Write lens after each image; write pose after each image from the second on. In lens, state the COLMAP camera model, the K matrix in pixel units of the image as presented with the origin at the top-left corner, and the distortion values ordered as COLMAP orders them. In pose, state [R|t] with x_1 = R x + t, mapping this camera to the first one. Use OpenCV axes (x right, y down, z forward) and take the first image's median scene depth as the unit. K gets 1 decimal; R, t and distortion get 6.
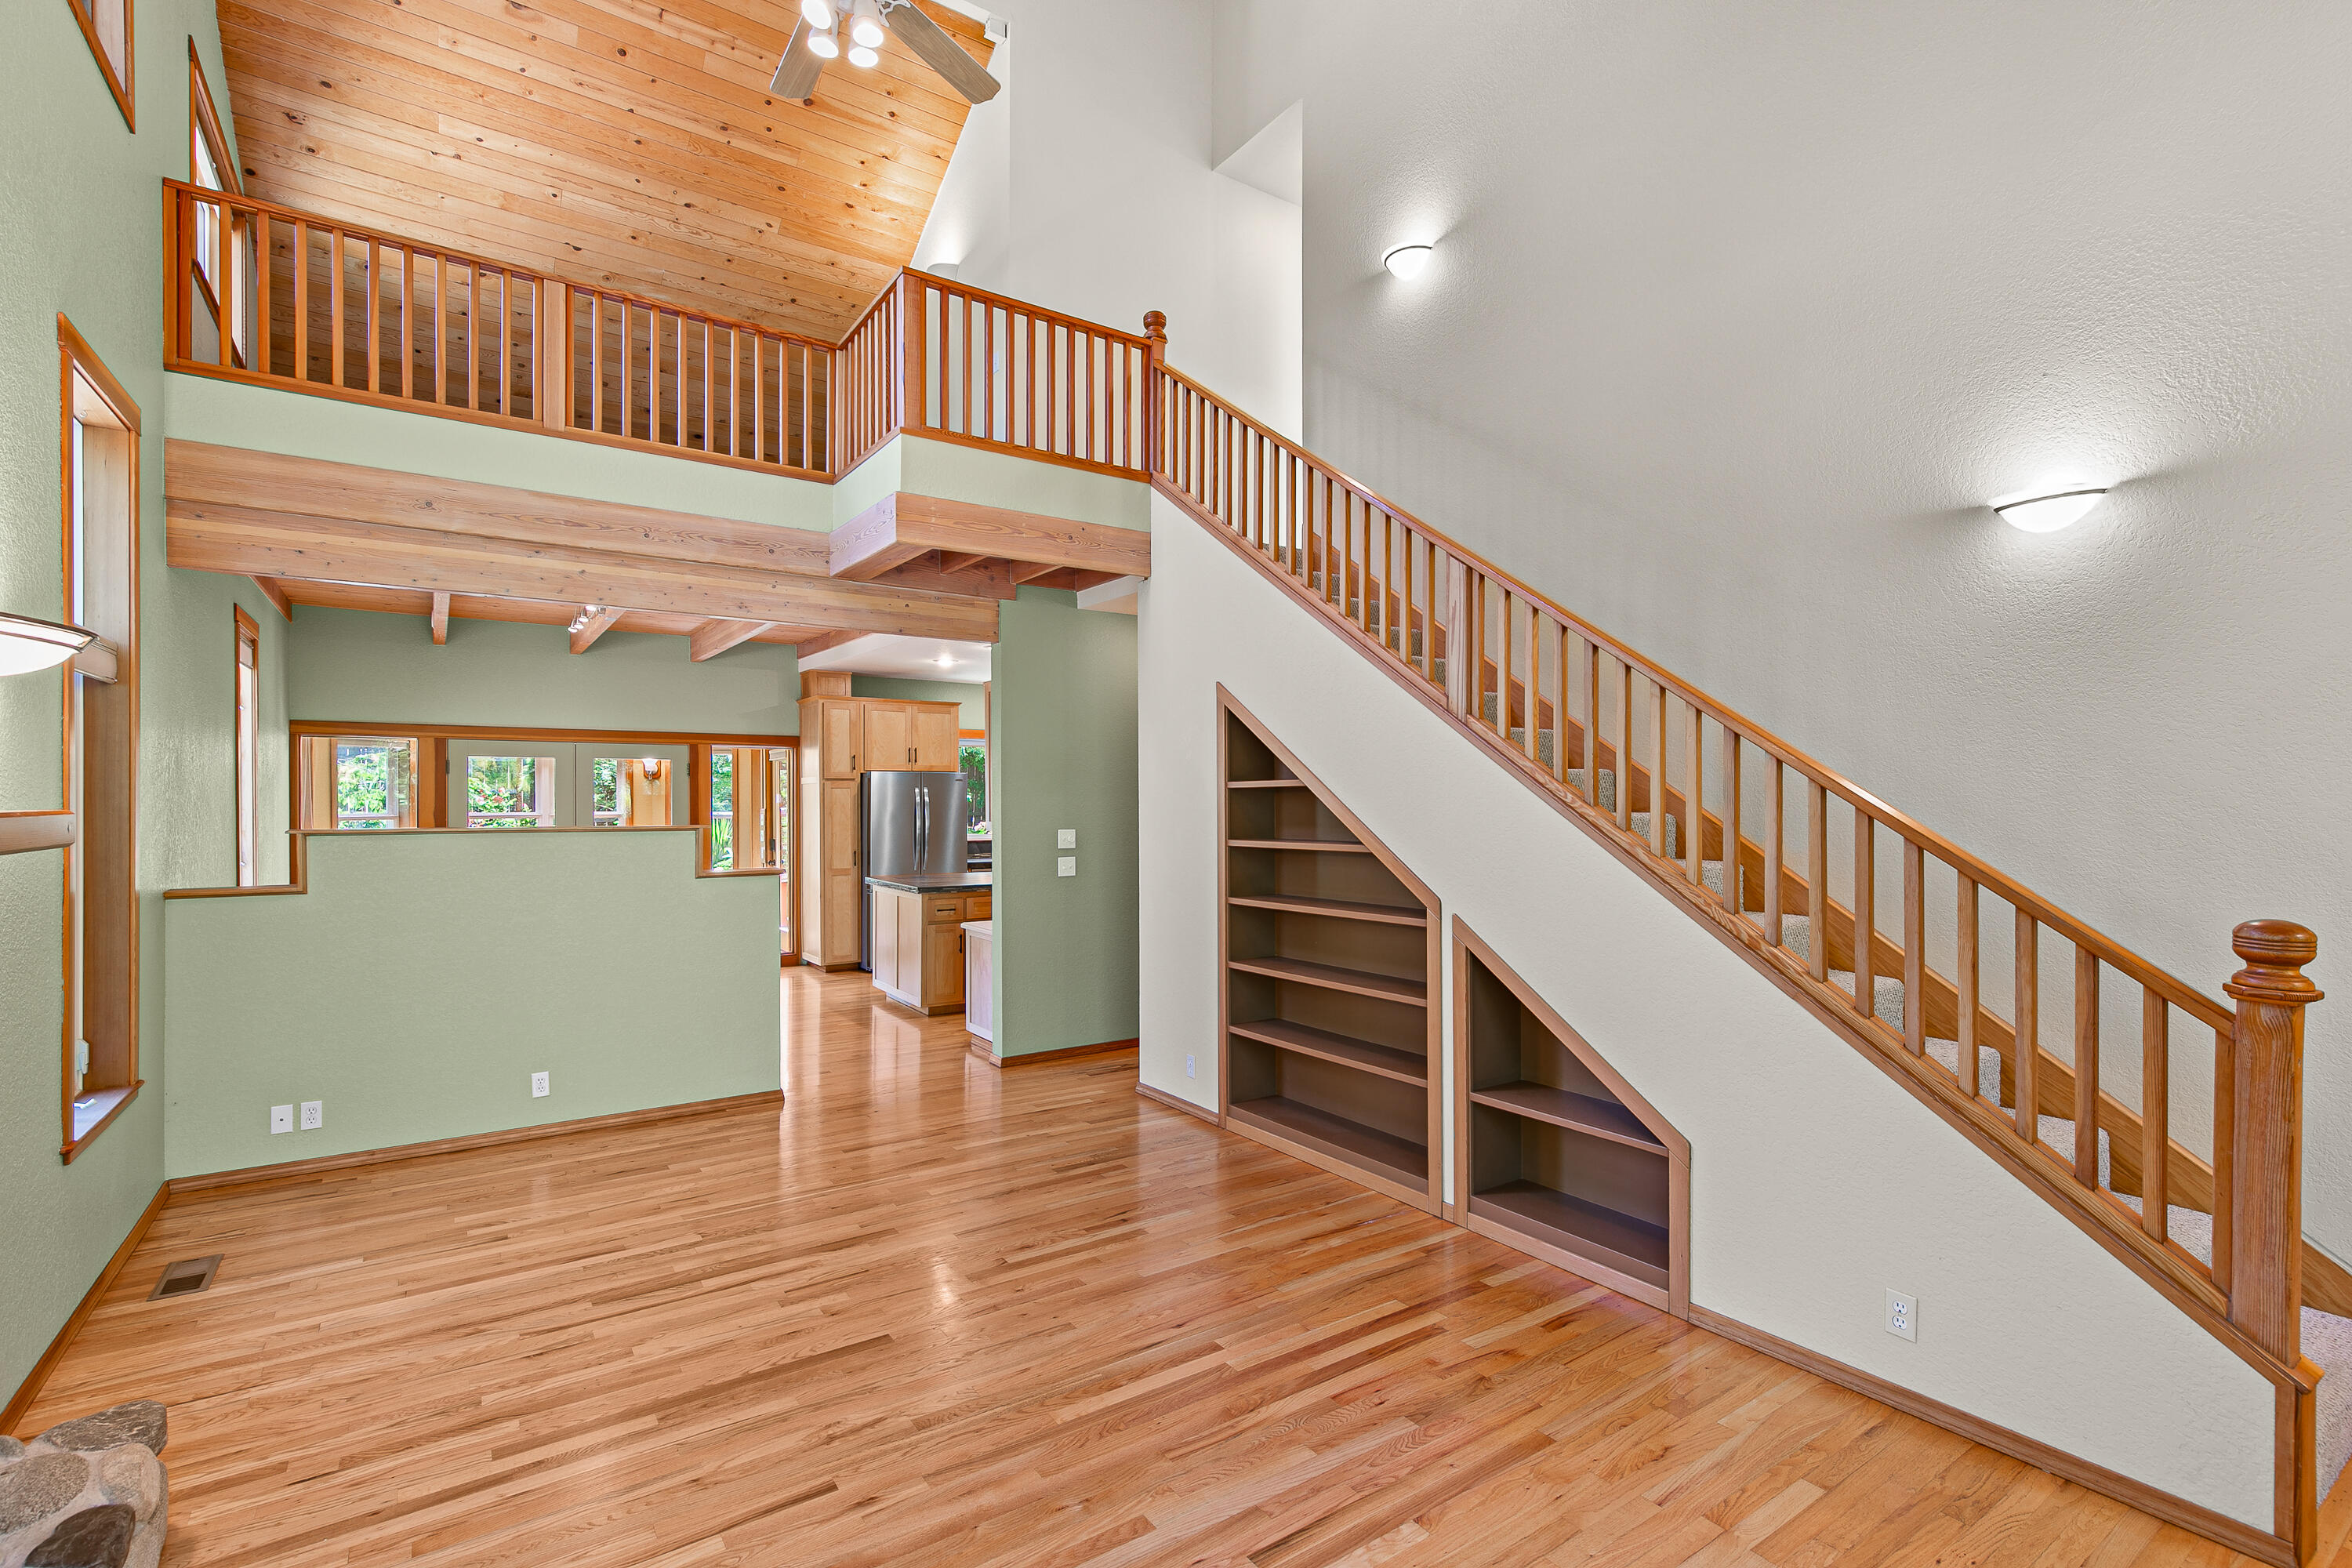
lens RADIAL K [[1069.3, 0, 1227.9], [0, 1069.3, 786.2], [0, 0, 1]] dist [0.008542, -0.000020]
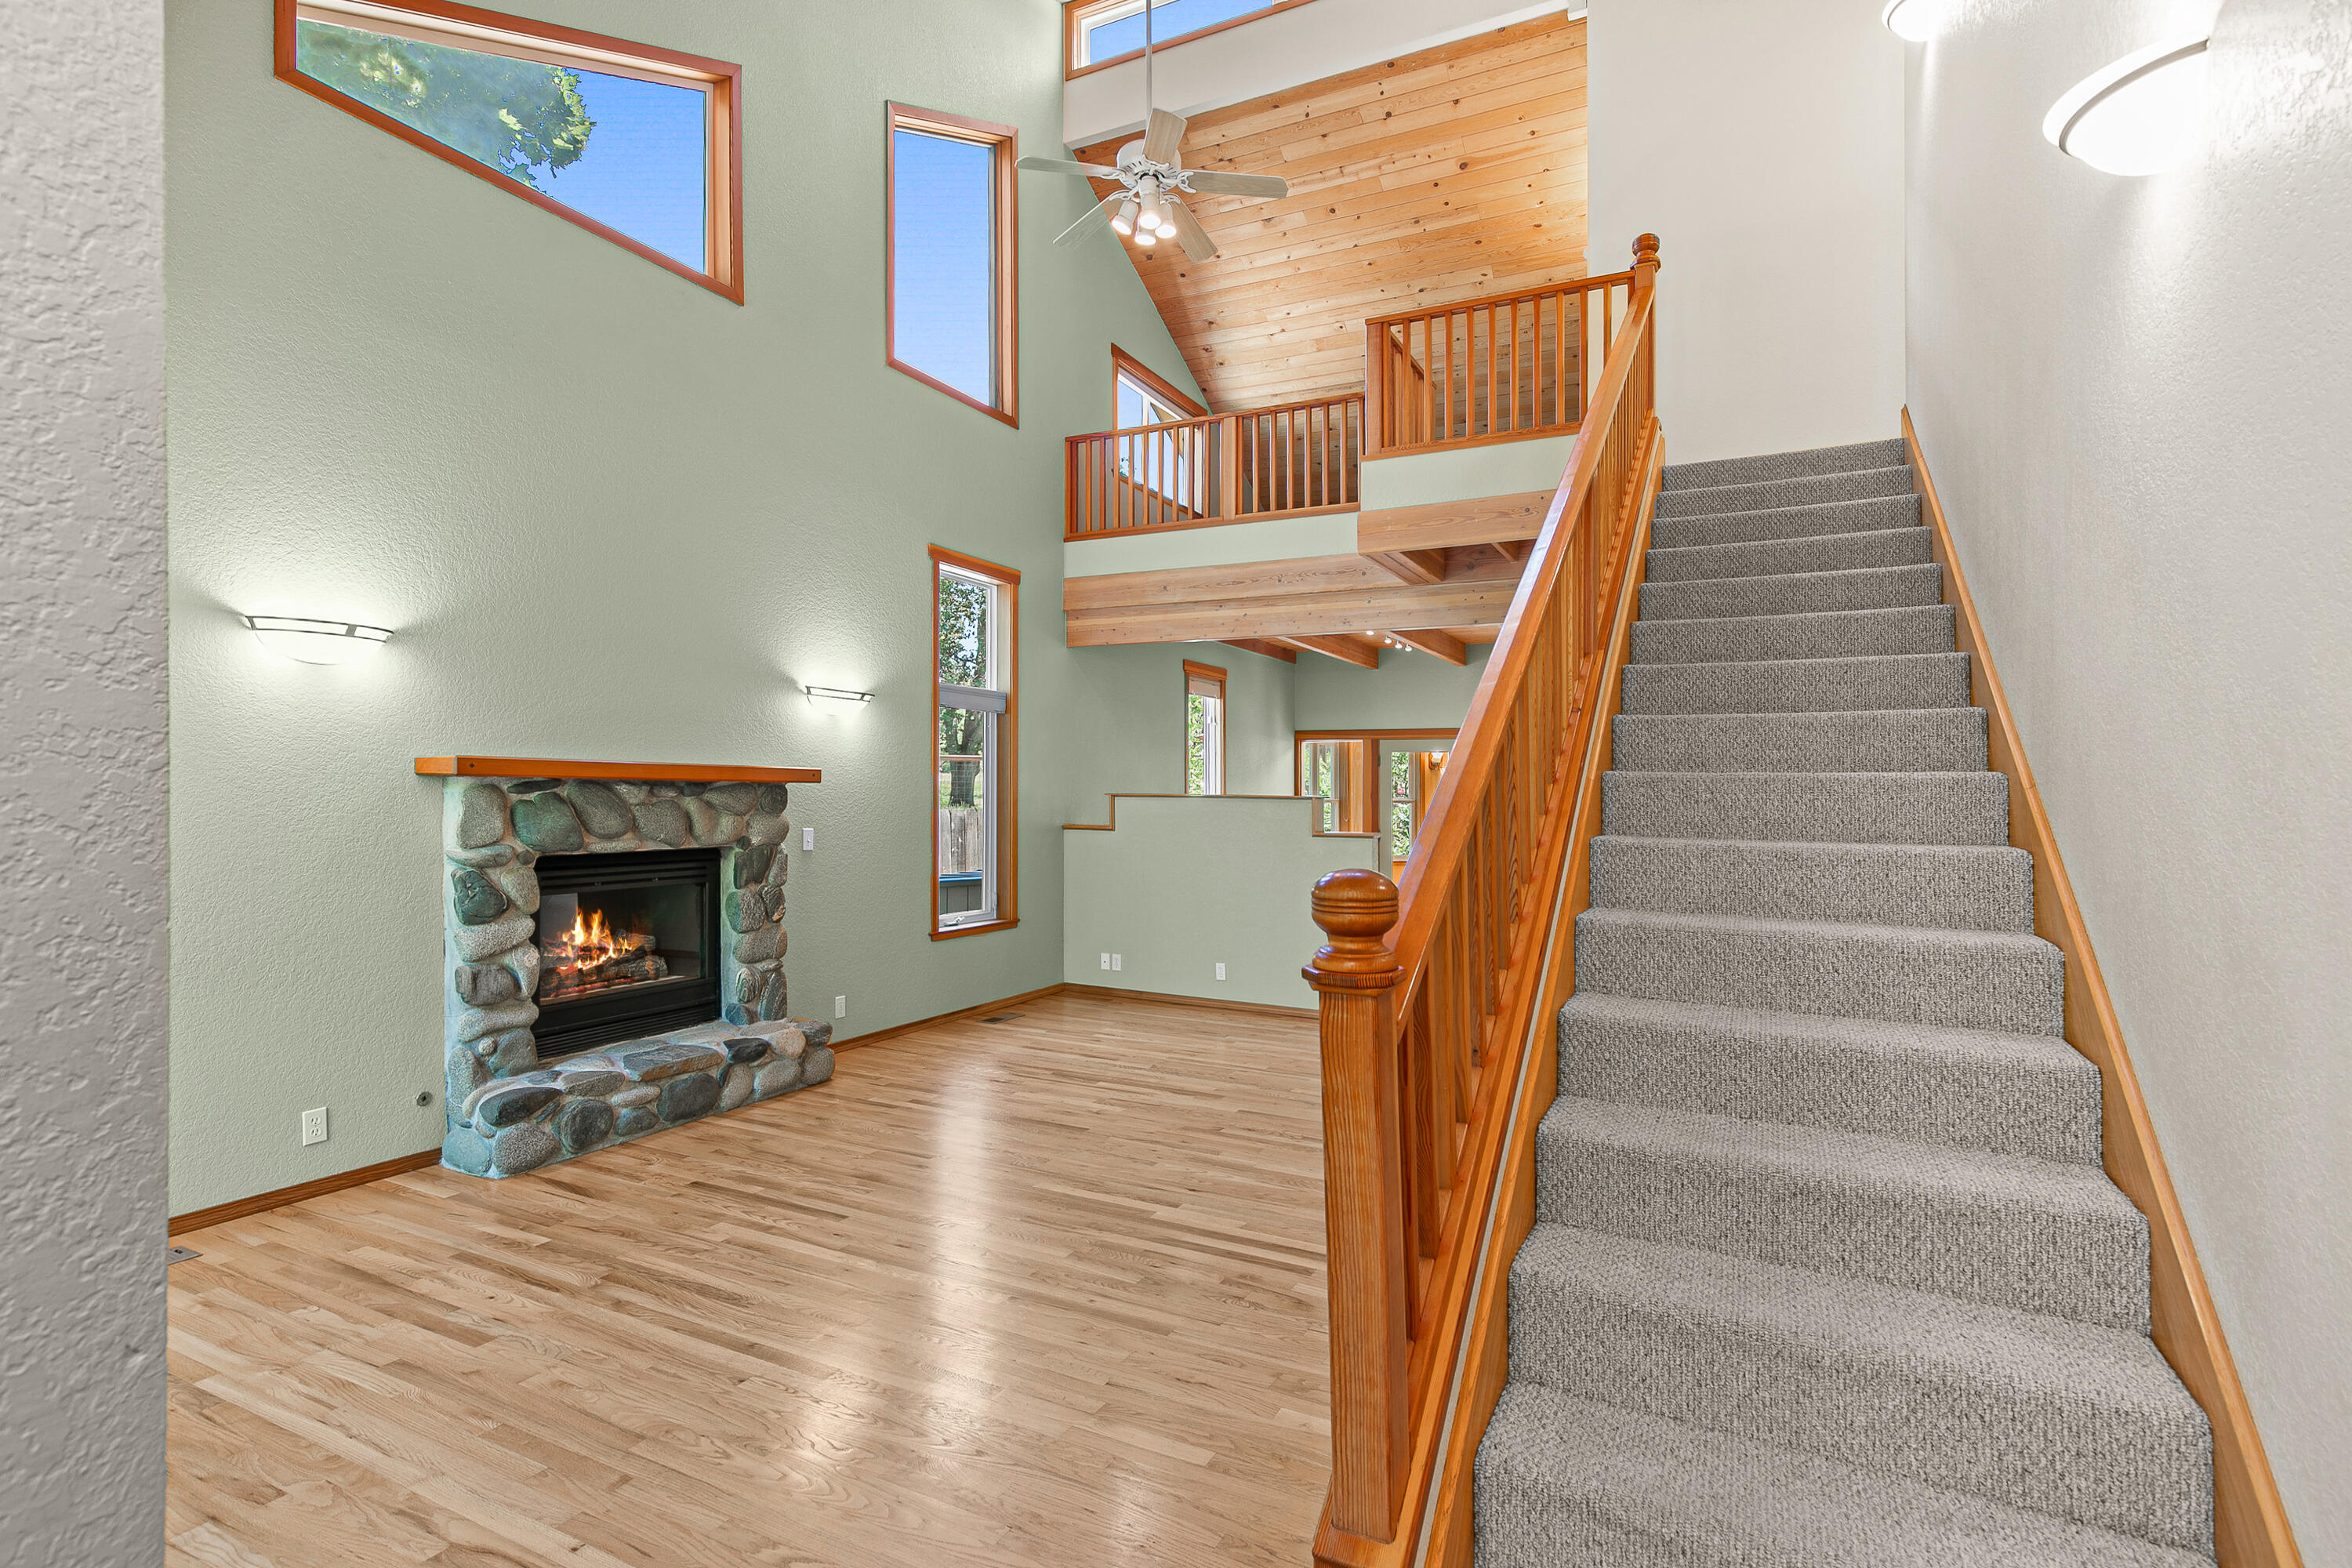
lens RADIAL K [[1102.4, 0, 1176.0], [0, 1102.4, 784.0], [0, 0, 1]] dist [-0.000654, -0.000275]
pose [[0.469565, -0.002534, -0.882894, 0.725250], [-0.000504, 0.999995, -0.003138, 0.031441], [0.882898, 0.001918, 0.469561, 0.271062]]
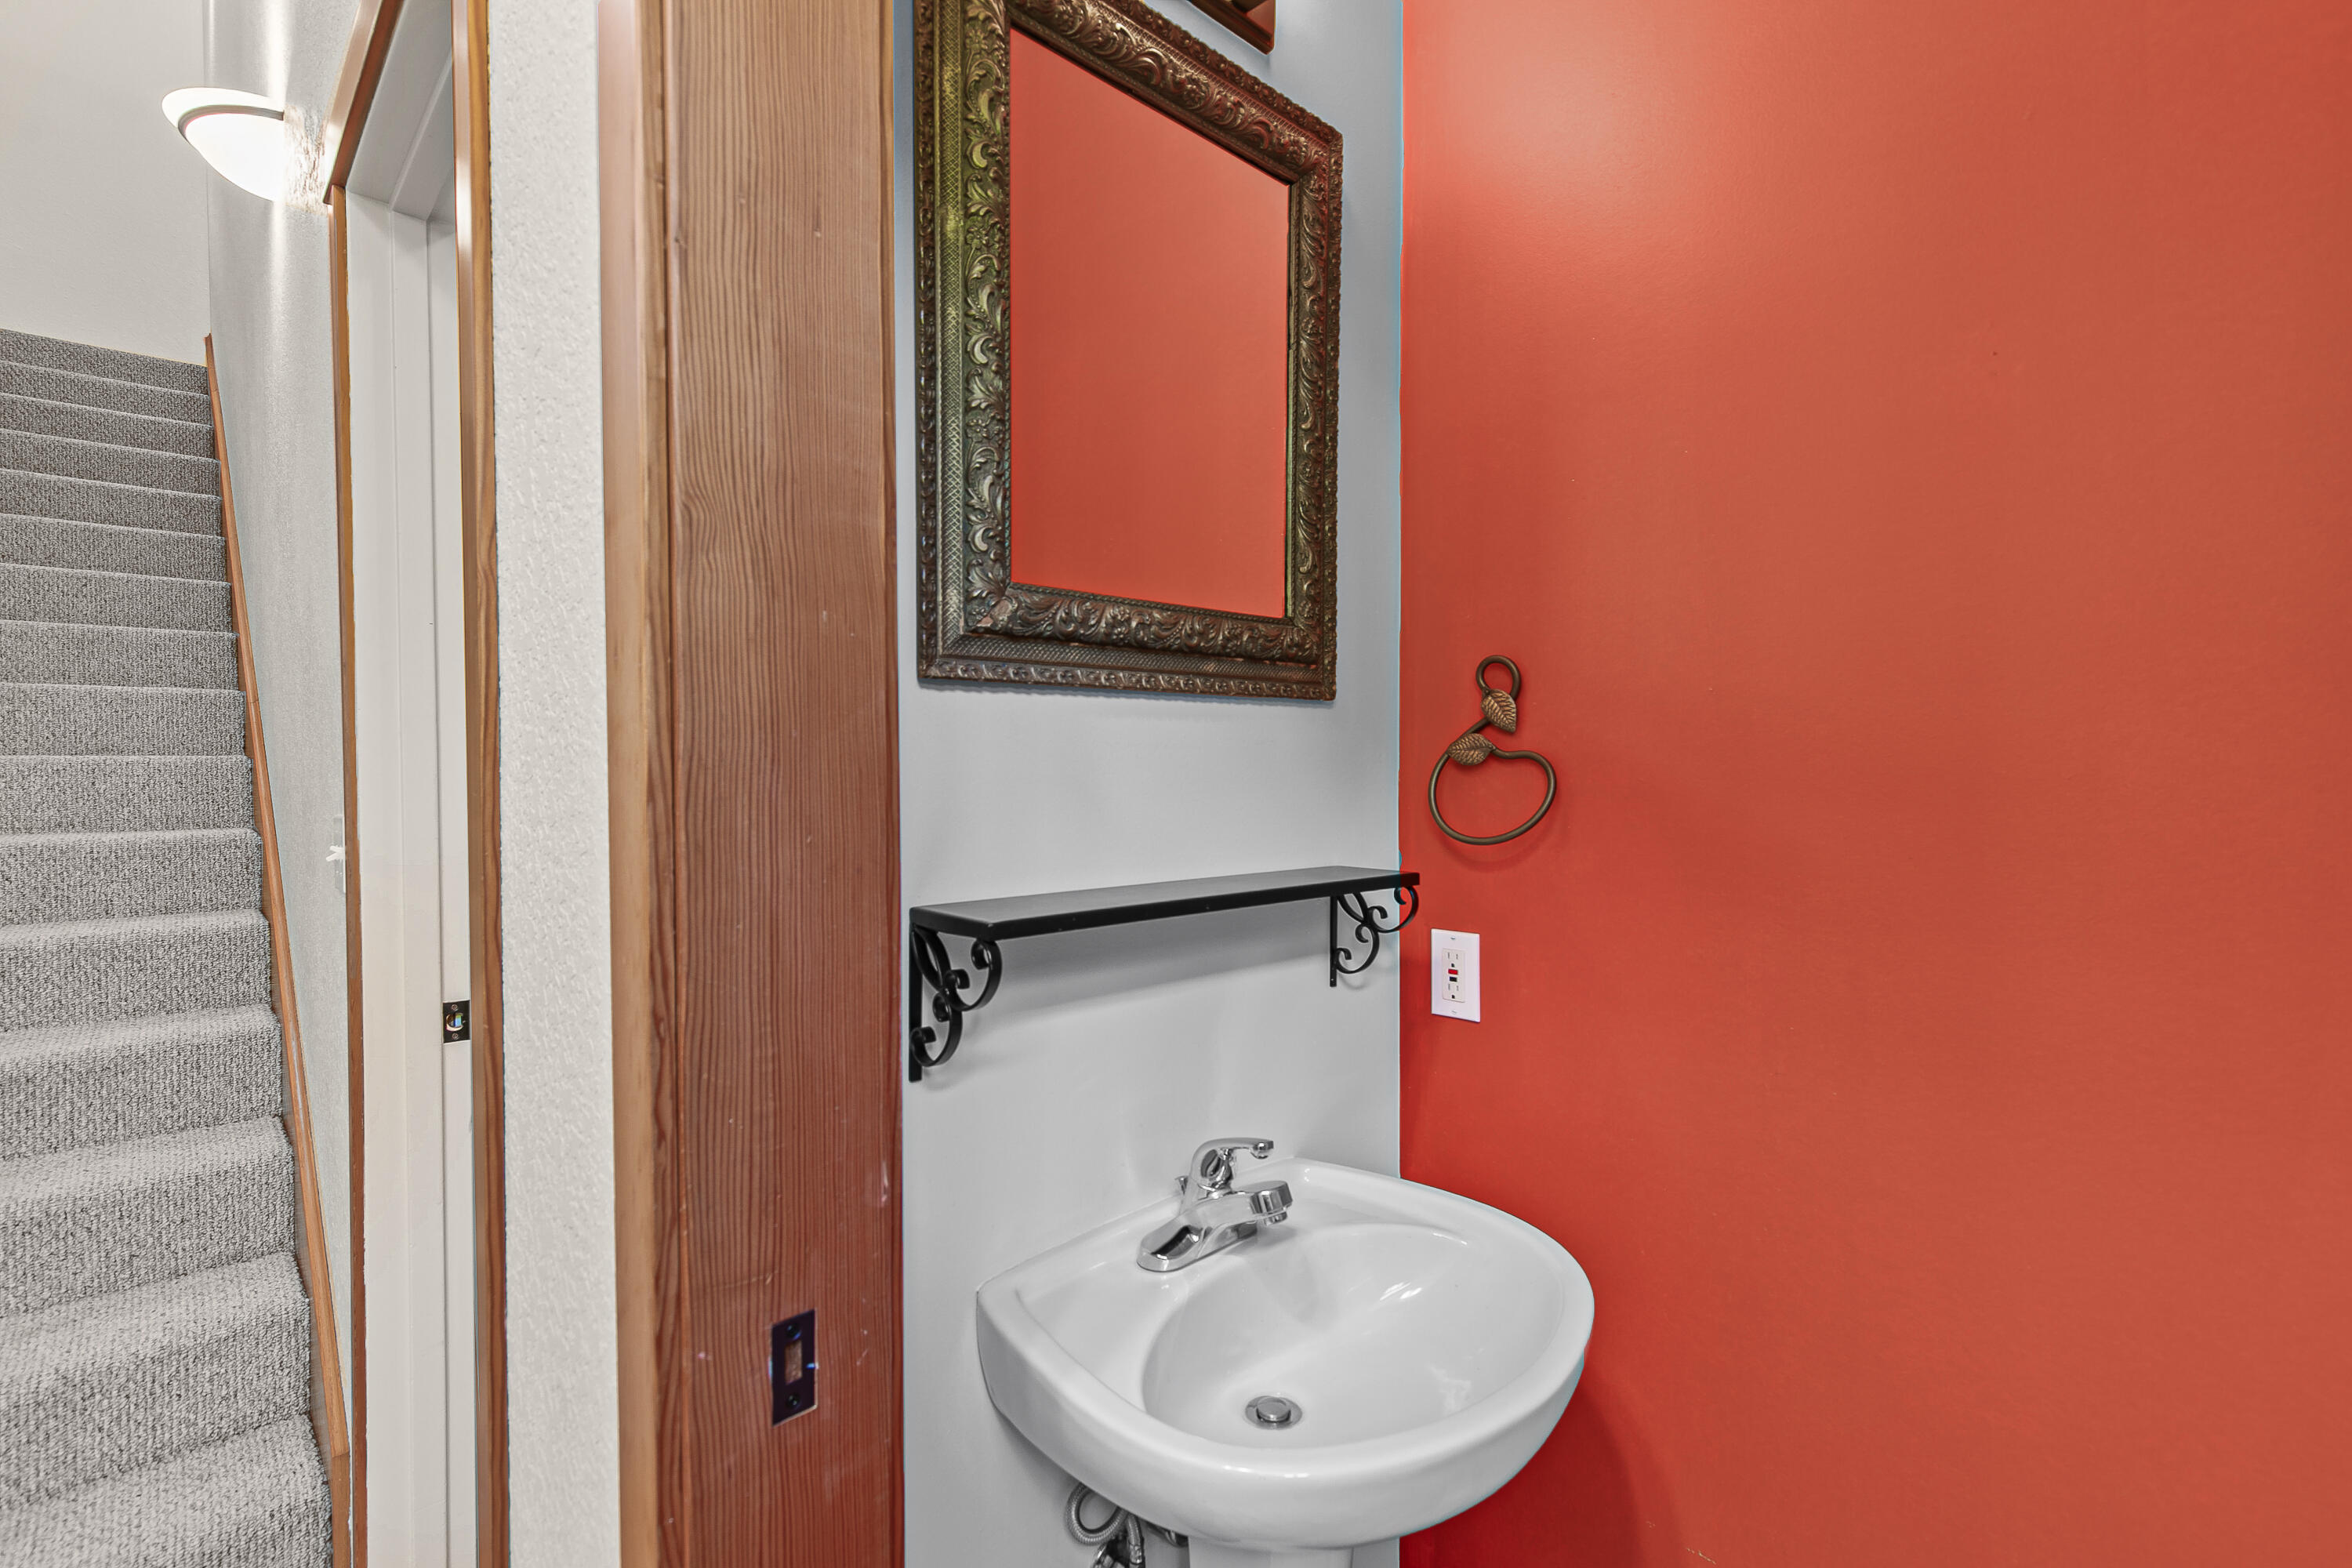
lens RADIAL K [[1069.3, 0, 1227.9], [0, 1069.3, 786.2], [0, 0, 1]] dist [0.008542, -0.000020]
pose [[0.986202, -0.005806, 0.165446, 0.870091], [0.001728, 0.999691, 0.024785, 0.062374], [-0.165538, -0.024158, 0.985907, 0.217679]]
